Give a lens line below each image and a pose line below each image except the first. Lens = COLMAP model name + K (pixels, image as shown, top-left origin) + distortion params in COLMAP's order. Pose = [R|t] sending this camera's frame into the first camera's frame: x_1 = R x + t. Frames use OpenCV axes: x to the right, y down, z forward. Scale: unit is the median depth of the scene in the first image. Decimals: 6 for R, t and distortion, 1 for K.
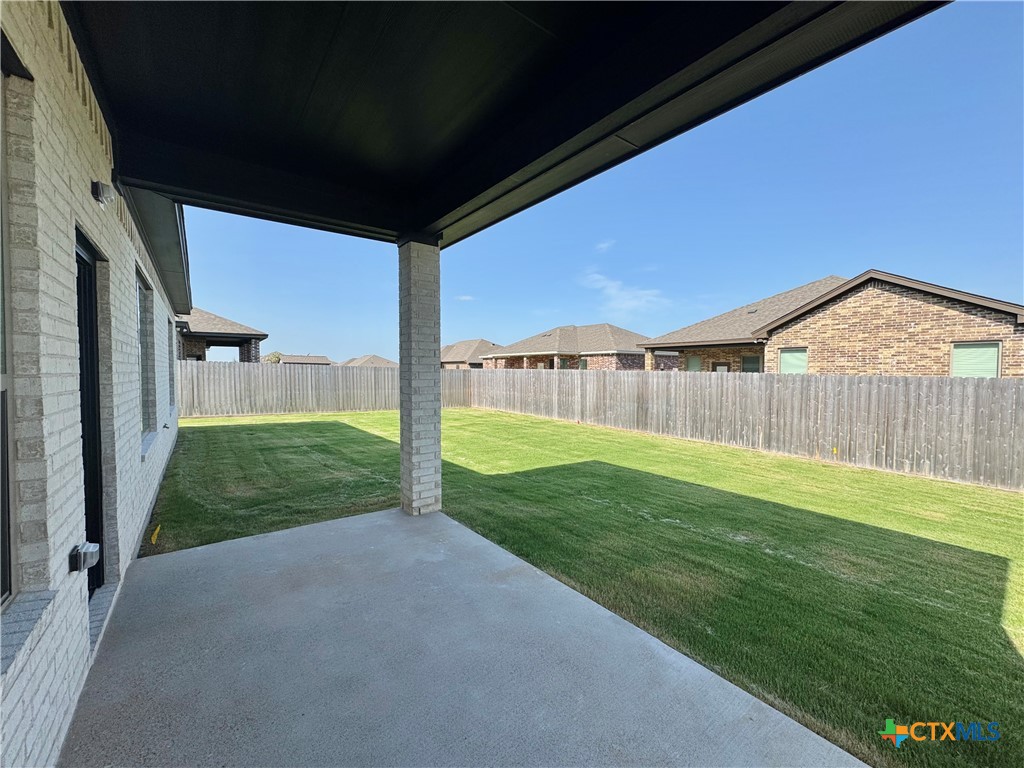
lens RADIAL K [[408.4, 0, 511.6], [0, 408.4, 383.7], [0, 0, 1]] dist [-0.000913, 0.000262]
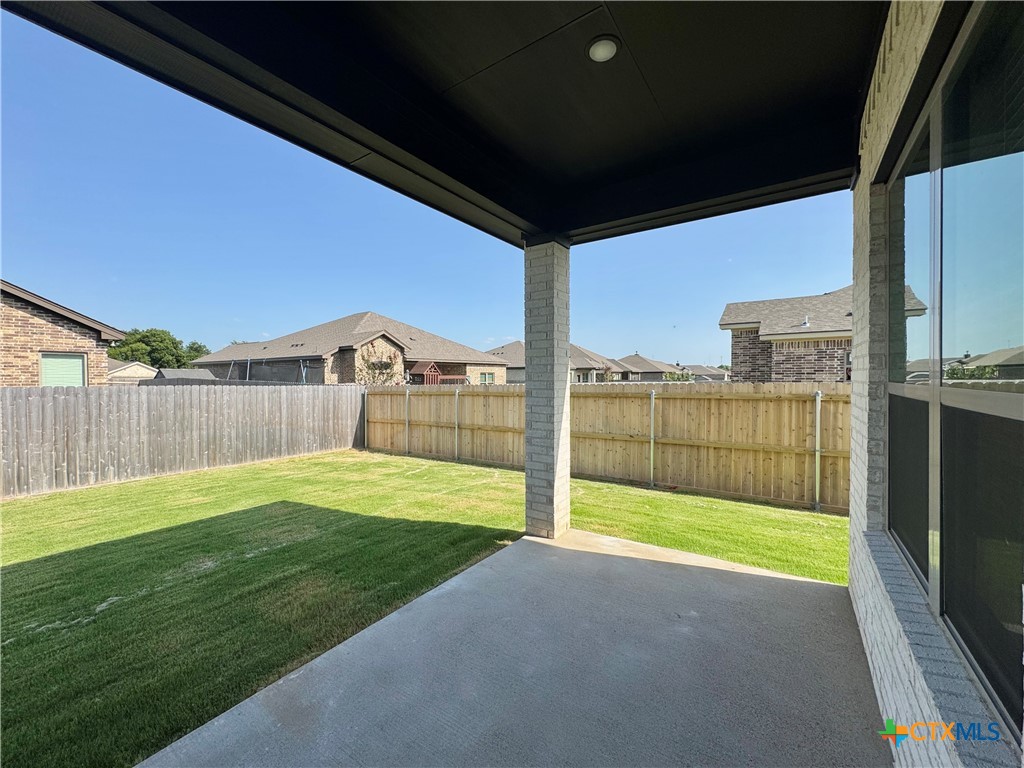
lens RADIAL K [[408.4, 0, 511.4], [0, 408.4, 380.6], [0, 0, 1]] dist [-0.000913, 0.000262]
pose [[-0.310955, -0.007390, 0.950396, -0.286160], [0.035996, 0.999161, 0.019547, -0.015234], [-0.949743, 0.040289, -0.310429, 0.344743]]
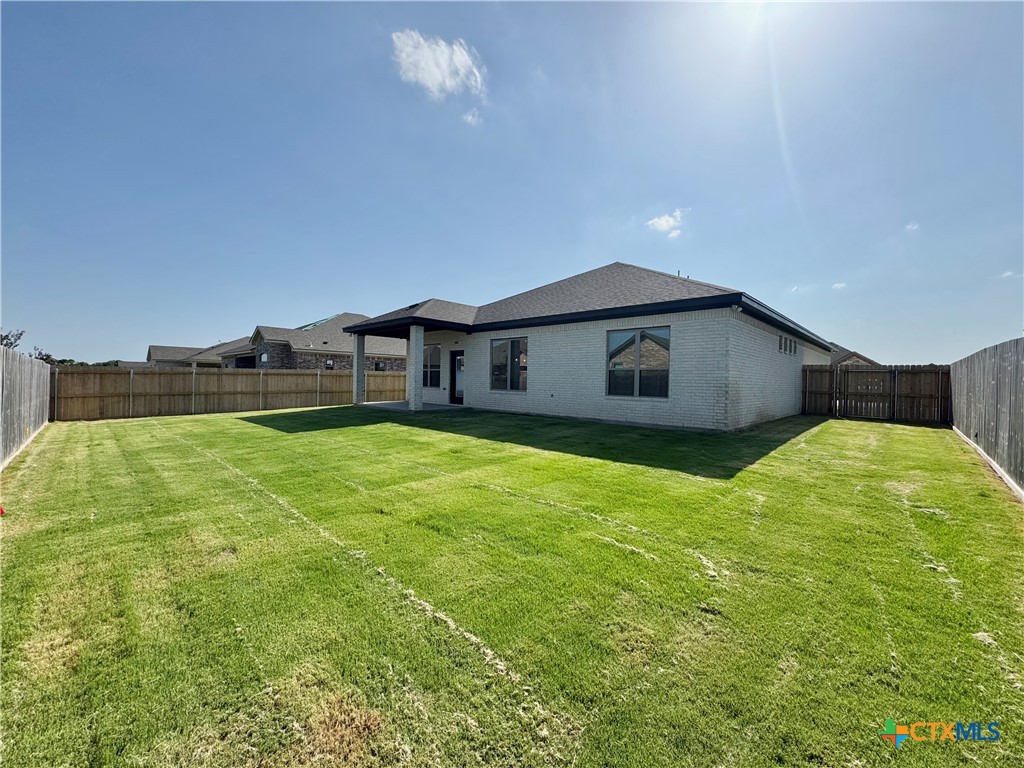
lens RADIAL K [[408.4, 0, 512.8], [0, 408.4, 382.1], [0, 0, 1]] dist [-0.000913, 0.000262]
pose [[-0.986605, -0.016918, -0.162249, -0.262170], [-0.023258, 0.999035, 0.037256, -0.020979], [0.161462, 0.040530, -0.986046, 1.870037]]
